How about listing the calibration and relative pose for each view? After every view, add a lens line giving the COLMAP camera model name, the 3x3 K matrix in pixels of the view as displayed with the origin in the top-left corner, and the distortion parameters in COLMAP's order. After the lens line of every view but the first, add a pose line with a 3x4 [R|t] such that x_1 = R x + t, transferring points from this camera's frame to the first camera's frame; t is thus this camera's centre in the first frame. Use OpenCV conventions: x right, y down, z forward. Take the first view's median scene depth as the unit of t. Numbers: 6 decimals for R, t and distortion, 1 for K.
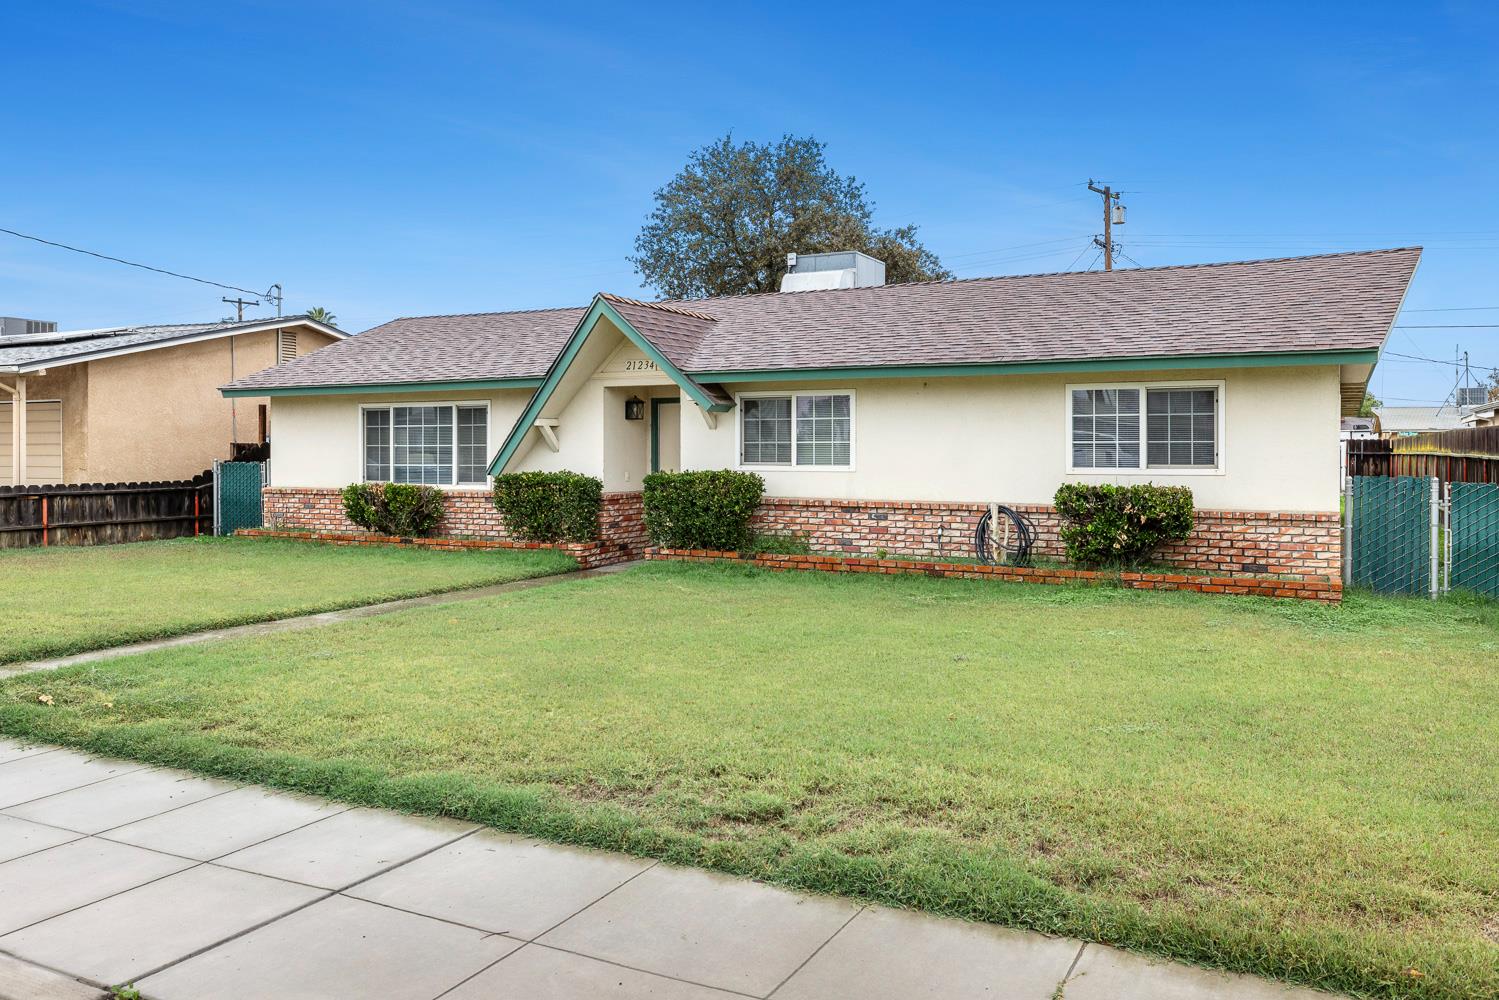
lens RADIAL K [[1180.1, 0, 722.7], [0, 1180.1, 471.2], [0, 0, 1]] dist [0.002048, 0.001772]
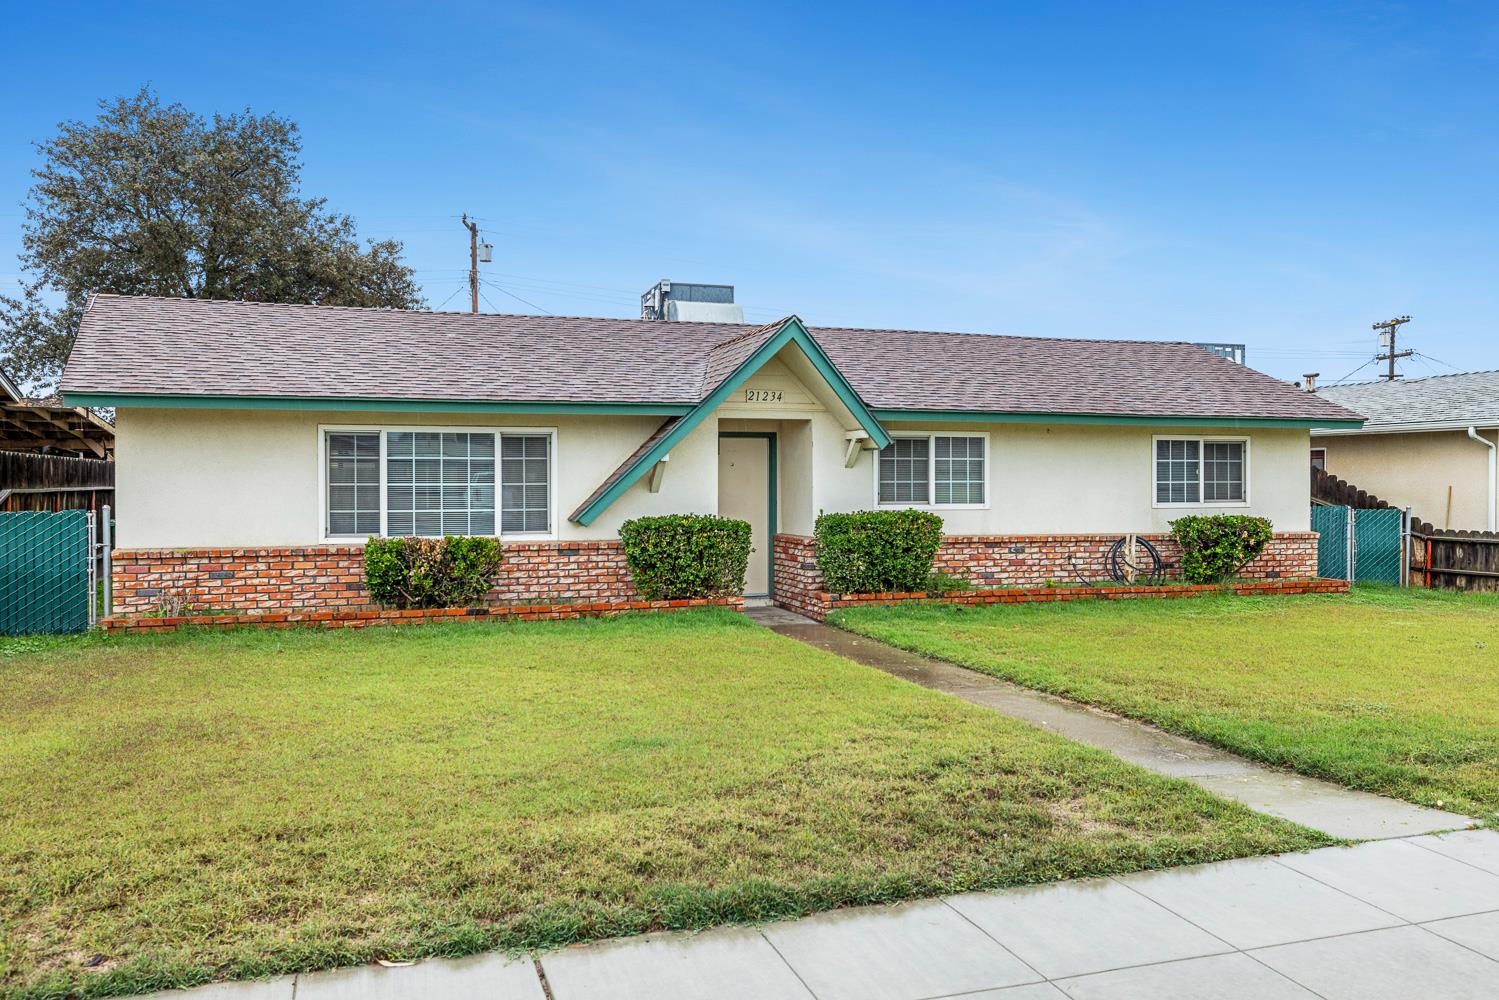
lens RADIAL K [[1214.6, 0, 759.8], [0, 1214.6, 493.1], [0, 0, 1]] dist [0.005593, -0.010326]
pose [[0.679131, -0.005790, 0.733994, -0.795820], [0.014456, 0.999880, -0.005488, -0.010642], [-0.733875, 0.014338, 0.679133, 0.385370]]
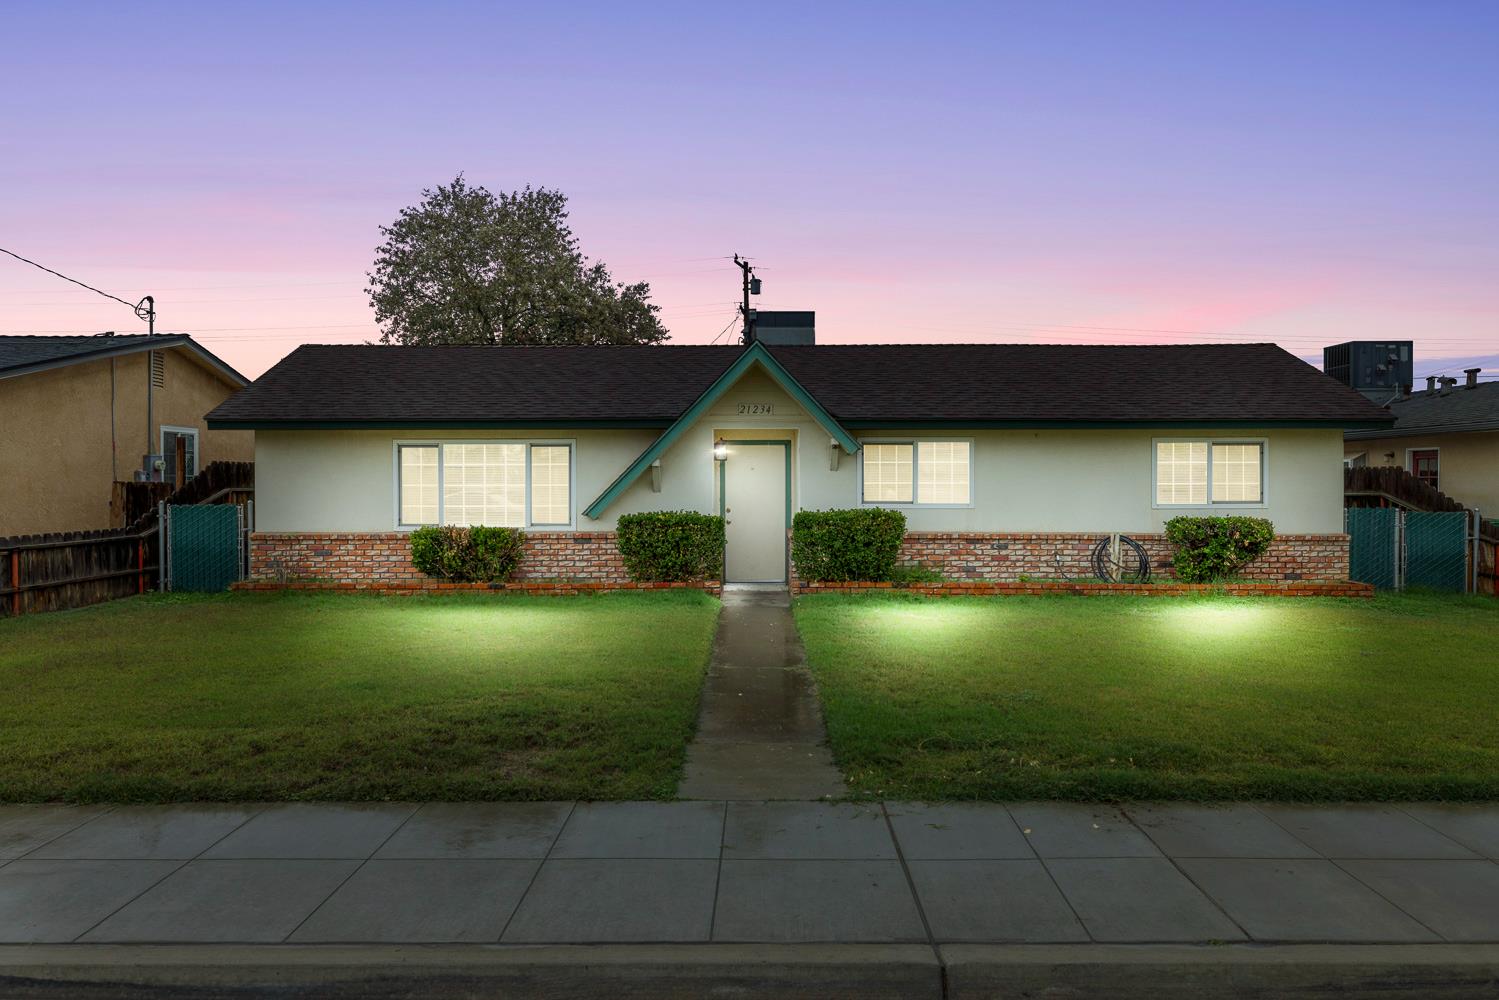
lens RADIAL K [[1082.8, 0, 743.9], [0, 1082.8, 497.3], [0, 0, 1]] dist [0.002756, -0.002387]
pose [[0.880928, -0.006501, 0.473205, -0.562576], [0.009208, 0.999952, -0.003405, -0.008625], [-0.473160, 0.007357, 0.880946, 0.159757]]
